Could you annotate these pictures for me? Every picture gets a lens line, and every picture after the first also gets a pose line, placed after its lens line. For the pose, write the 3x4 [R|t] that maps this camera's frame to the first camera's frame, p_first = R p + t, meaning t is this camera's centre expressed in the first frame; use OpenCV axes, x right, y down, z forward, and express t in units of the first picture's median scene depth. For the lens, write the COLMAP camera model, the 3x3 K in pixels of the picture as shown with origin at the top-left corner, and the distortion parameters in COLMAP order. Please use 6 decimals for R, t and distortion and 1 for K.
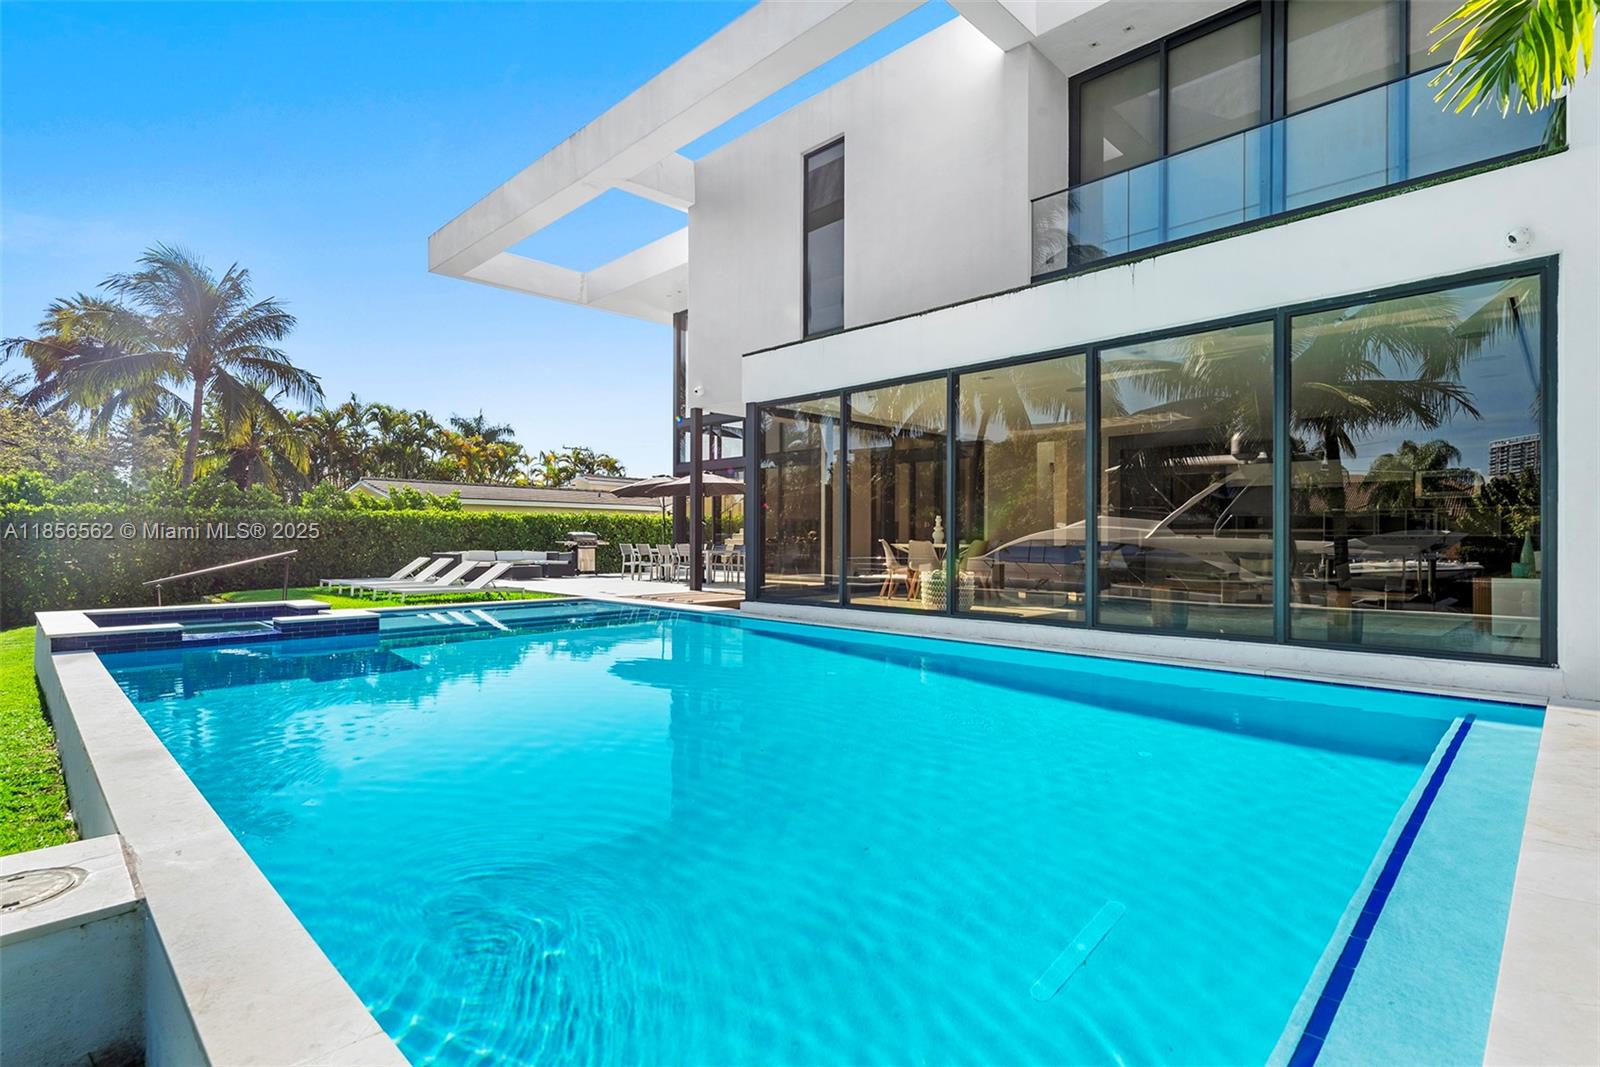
lens RADIAL K [[810.2, 0, 804.9], [0, 810.2, 529.0], [0, 0, 1]] dist [0.004050, 0.000057]
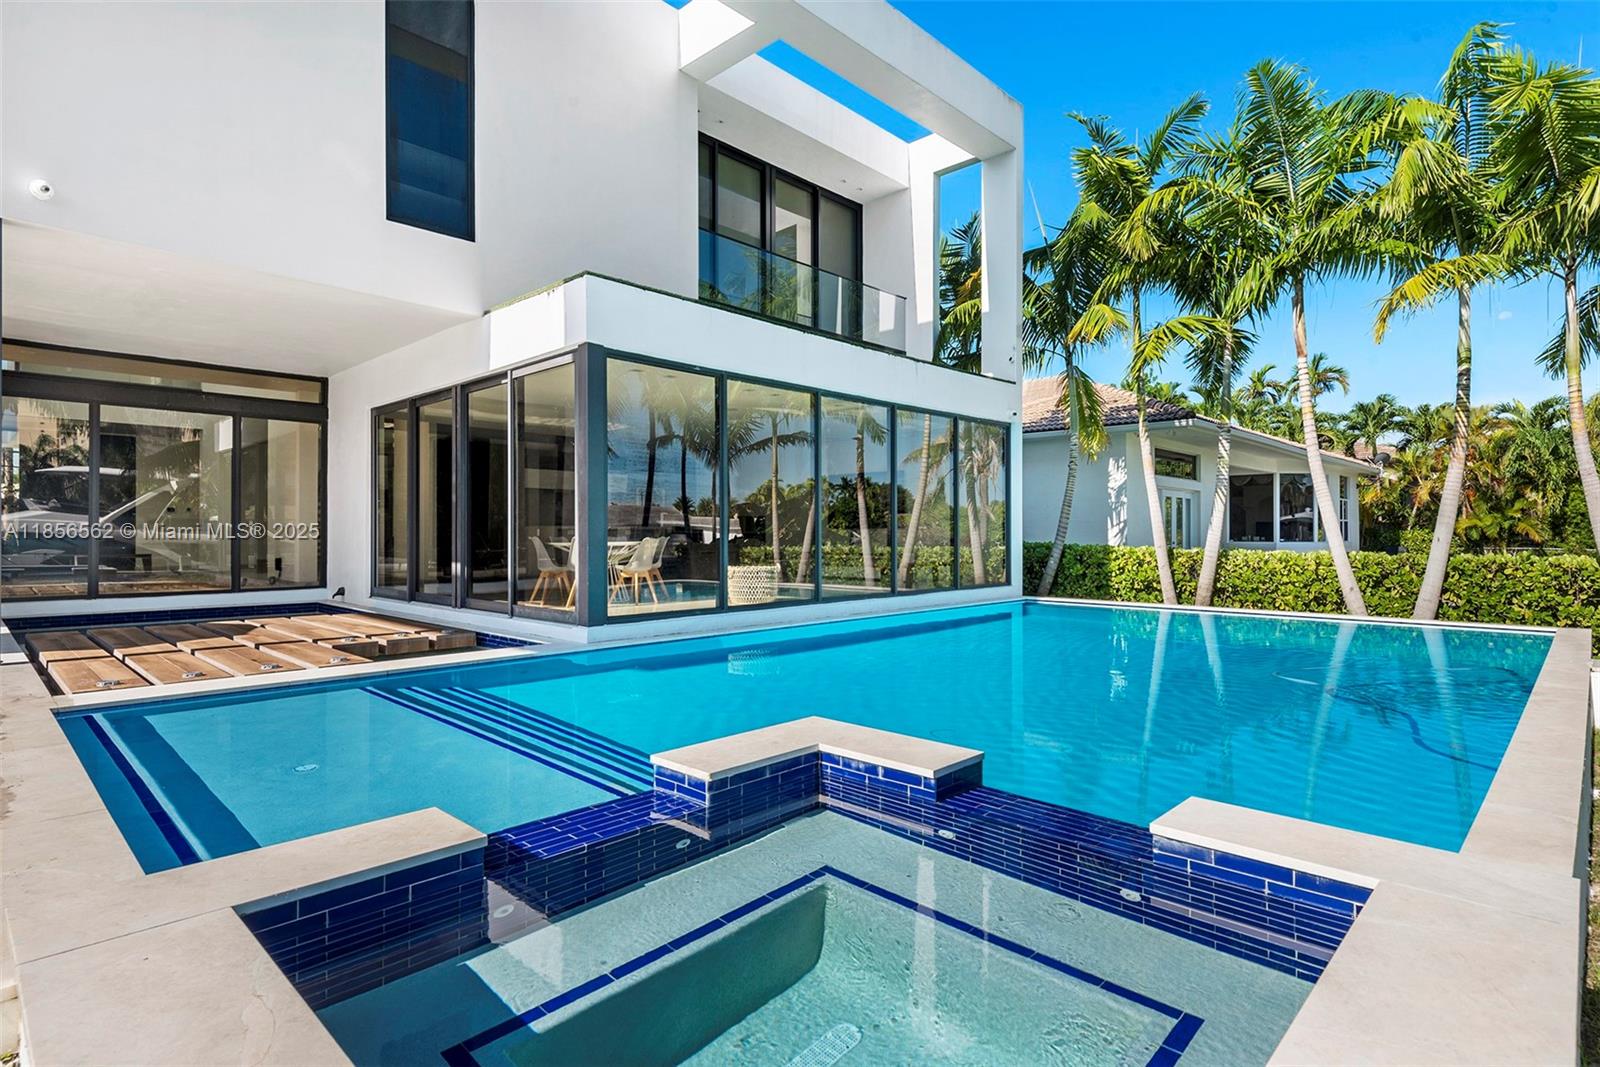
lens RADIAL K [[810.2, 0, 804.9], [0, 810.2, 529.0], [0, 0, 1]] dist [0.004050, 0.000057]
pose [[-0.022164, 0.025450, 0.999430, -0.657533], [-0.003081, 0.999669, -0.025525, 0.027132], [-0.999750, -0.003645, -0.022078, 0.708887]]
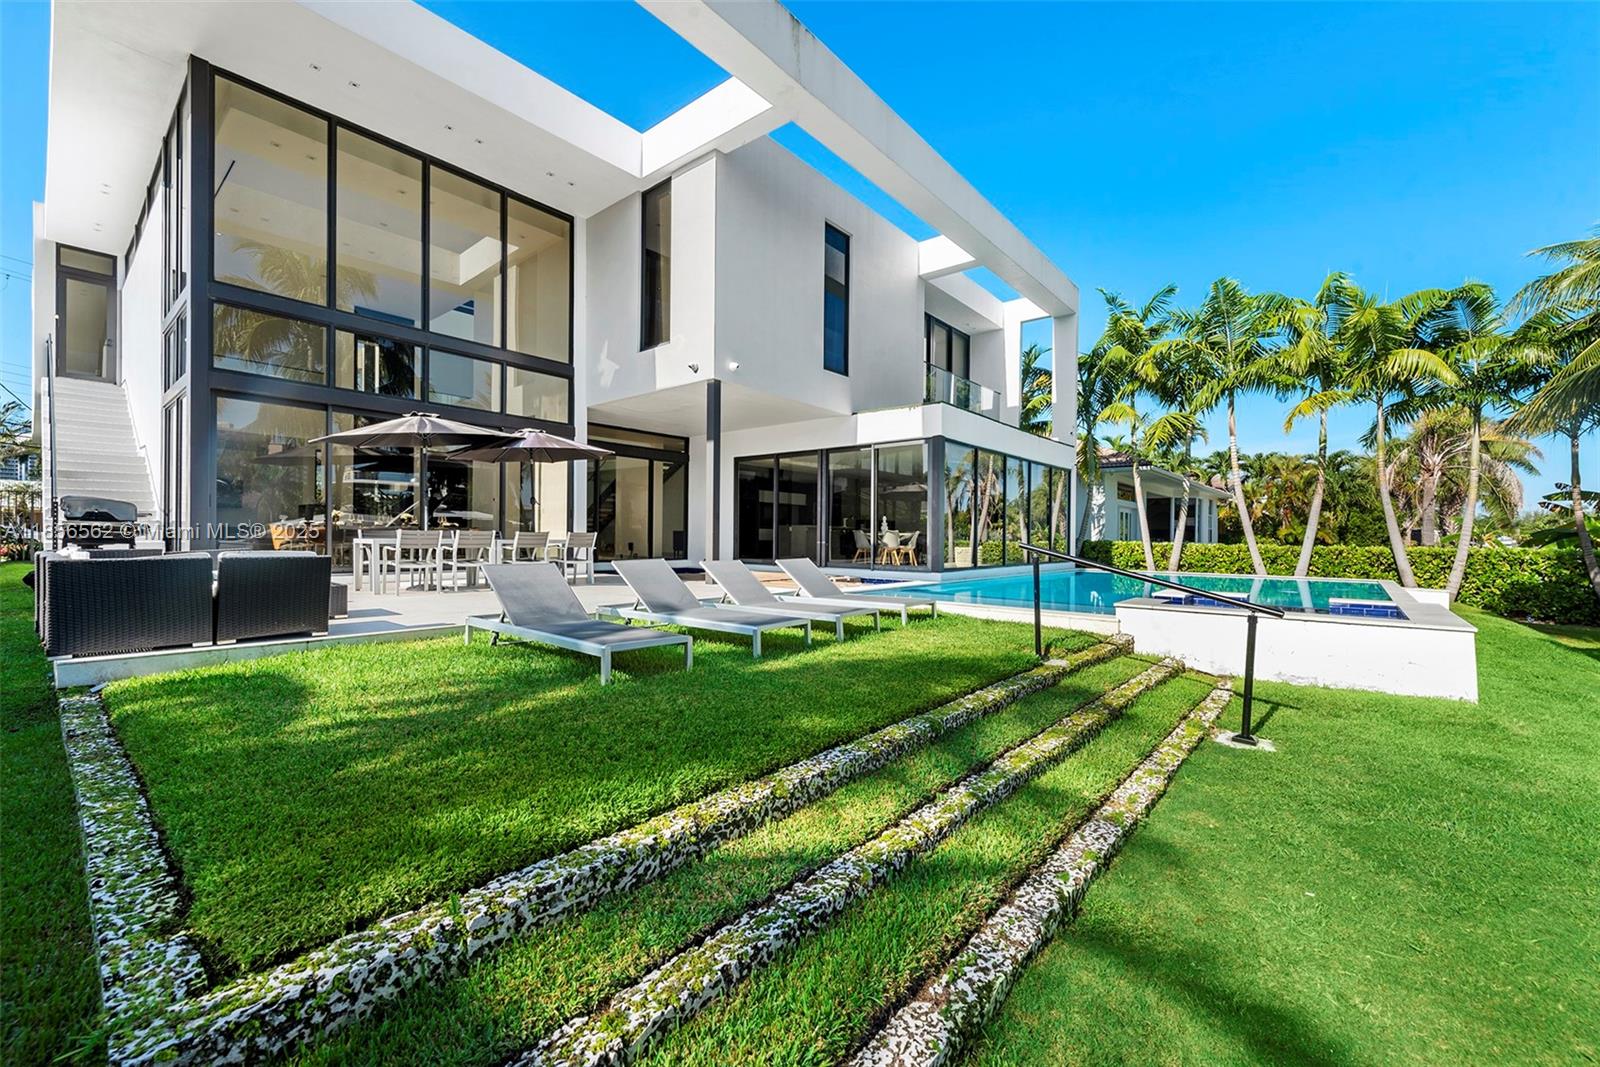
lens RADIAL K [[629.4, 0, 798.4], [0, 629.4, 539.0], [0, 0, 1]] dist [0.001188, -0.000154]
pose [[-0.076461, 0.013670, 0.996979, -0.987986], [-0.013702, 0.999797, -0.014759, 0.049607], [-0.996978, -0.014790, -0.076258, 1.130627]]
